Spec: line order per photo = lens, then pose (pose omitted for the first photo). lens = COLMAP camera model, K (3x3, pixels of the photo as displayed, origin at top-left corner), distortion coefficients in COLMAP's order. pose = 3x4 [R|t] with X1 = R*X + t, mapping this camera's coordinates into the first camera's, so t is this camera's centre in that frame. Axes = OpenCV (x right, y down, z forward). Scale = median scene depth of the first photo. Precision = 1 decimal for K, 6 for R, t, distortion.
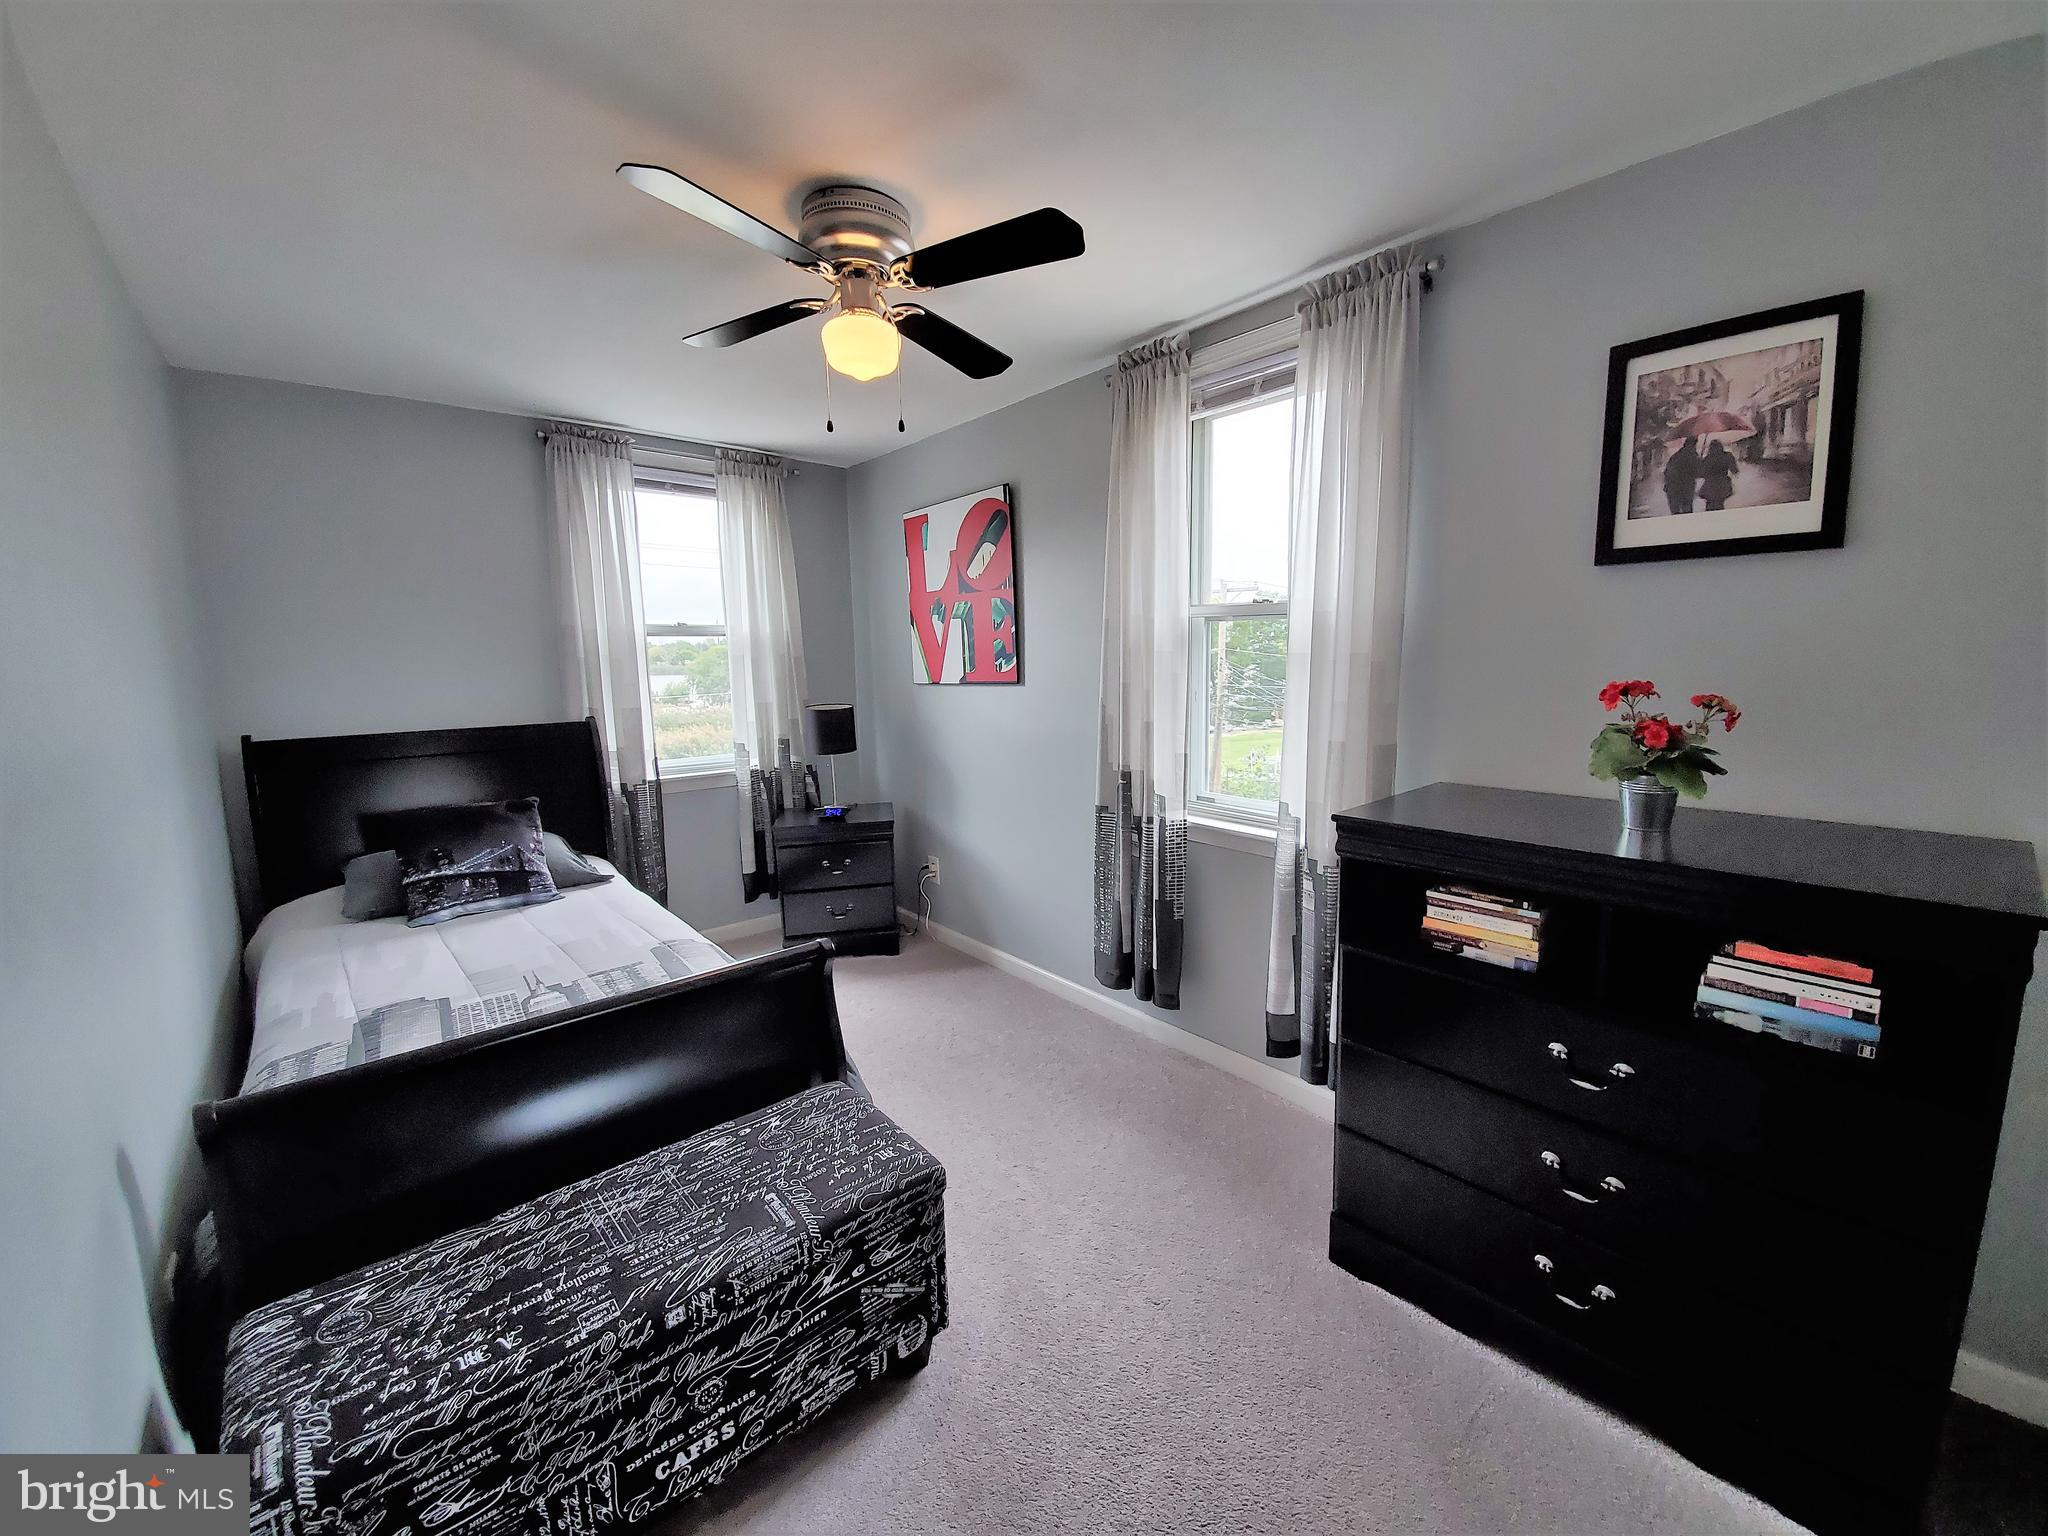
lens RADIAL K [[812.7, 0, 1043.9], [0, 812.7, 769.4], [0, 0, 1]] dist [0.014306, -0.016506]
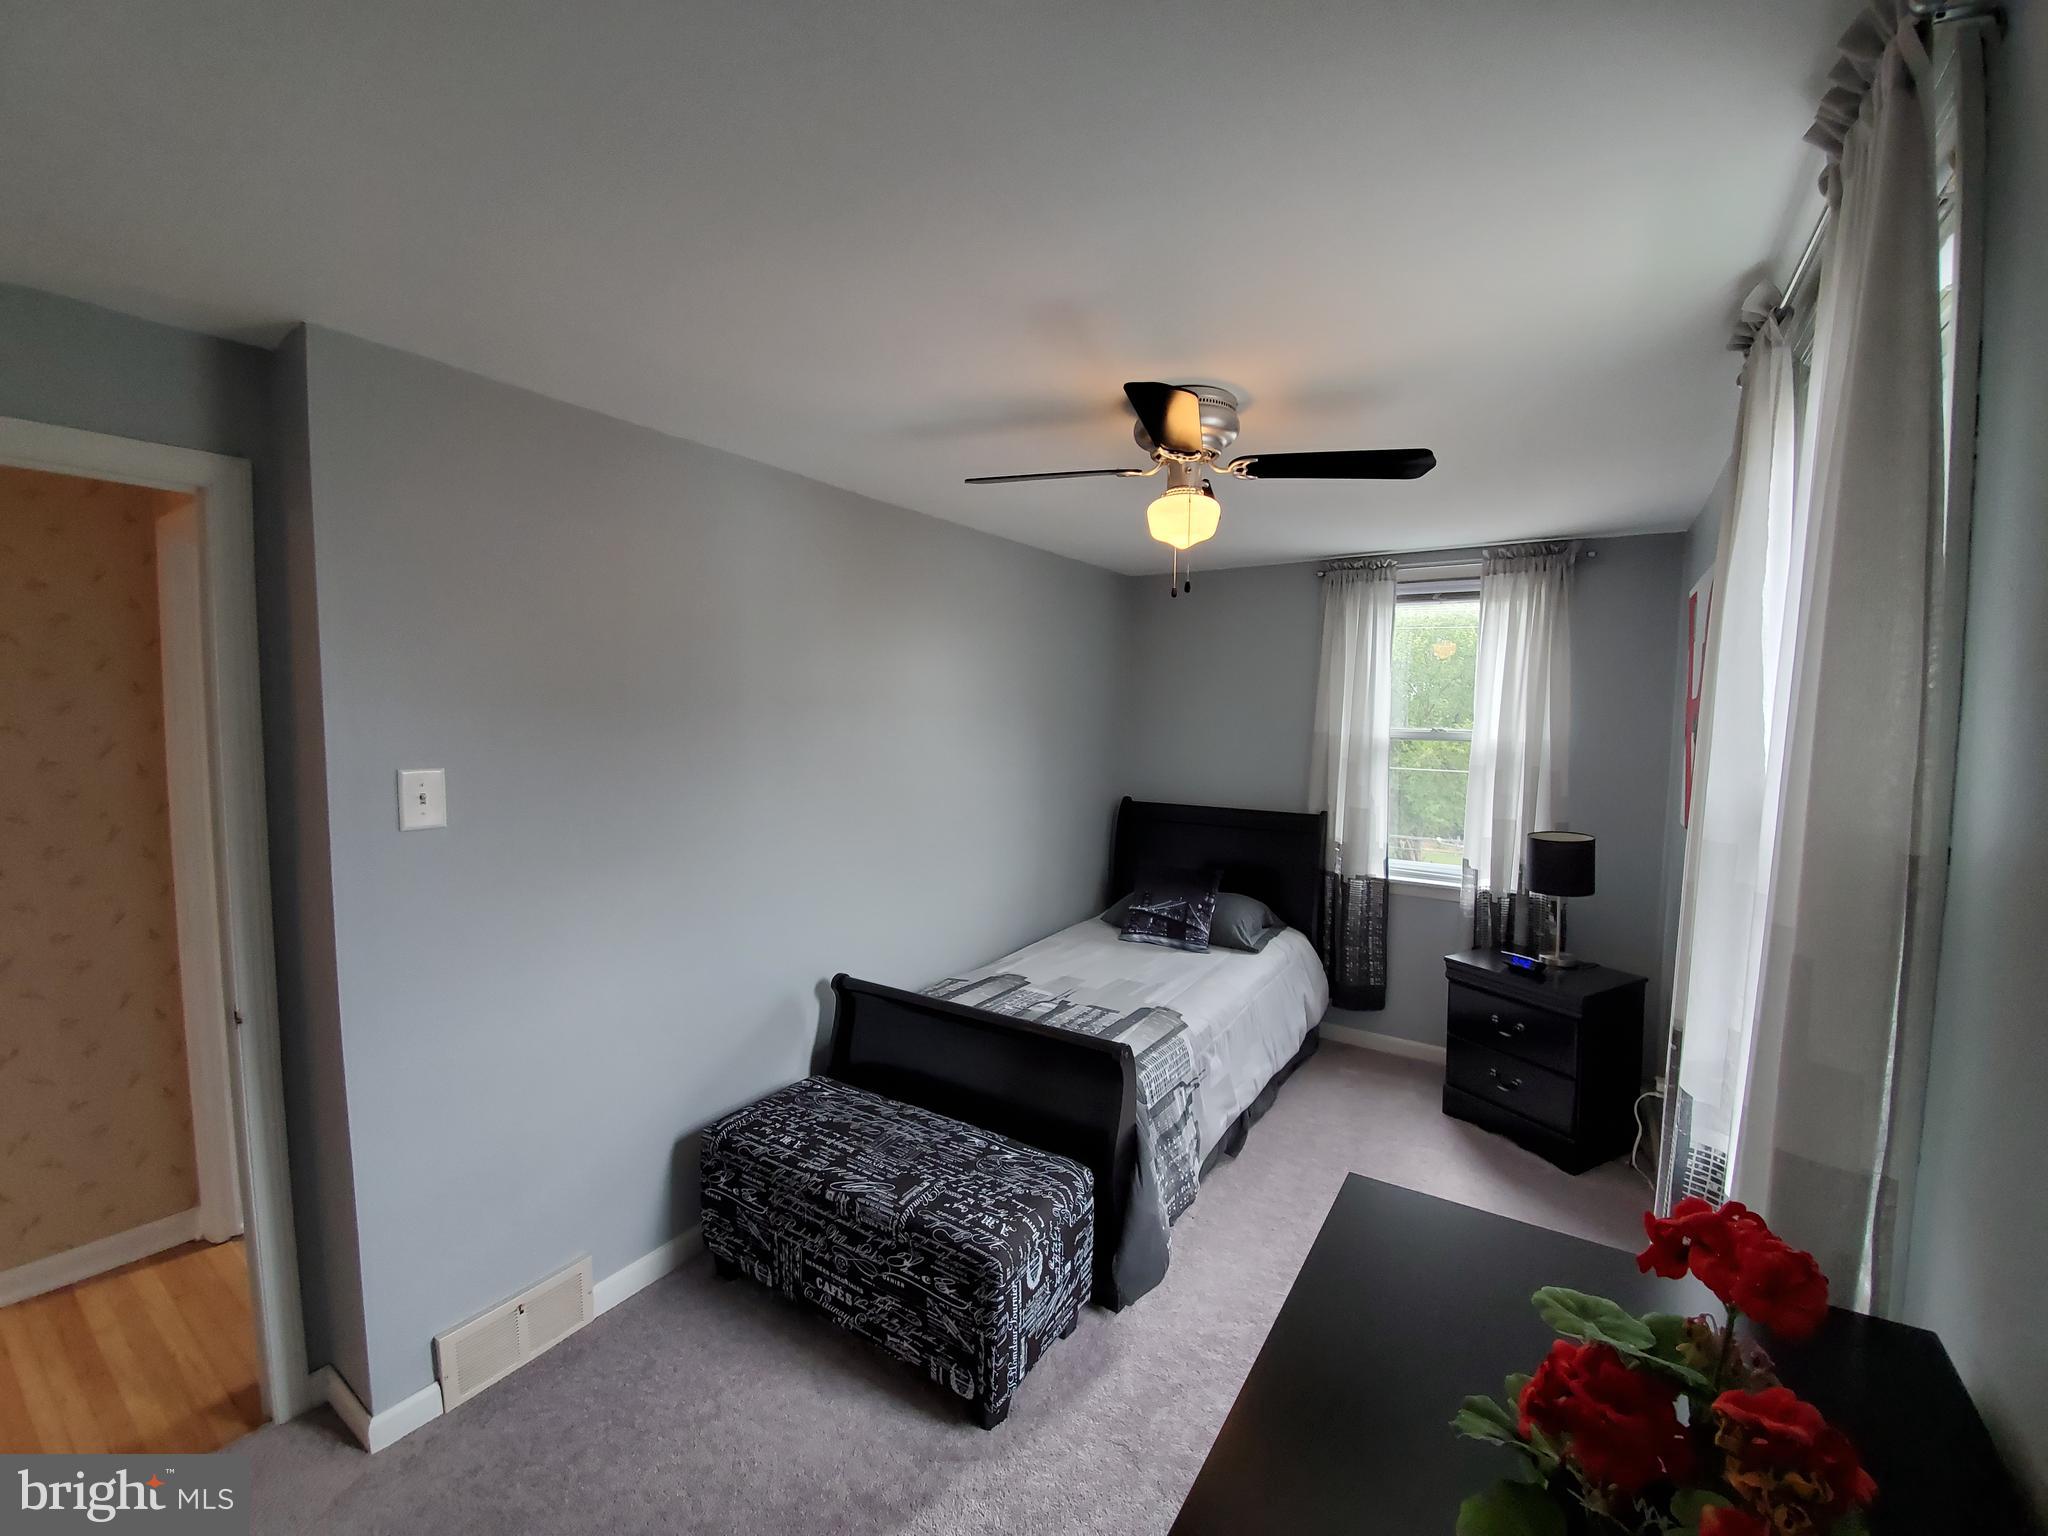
lens RADIAL K [[812.7, 0, 1043.9], [0, 812.7, 769.4], [0, 0, 1]] dist [0.014306, -0.016506]
pose [[0.270658, 0.083264, -0.959068, 0.738426], [-0.153843, 0.987190, 0.042290, -0.193708], [0.950303, 0.136100, 0.280000, 0.532223]]
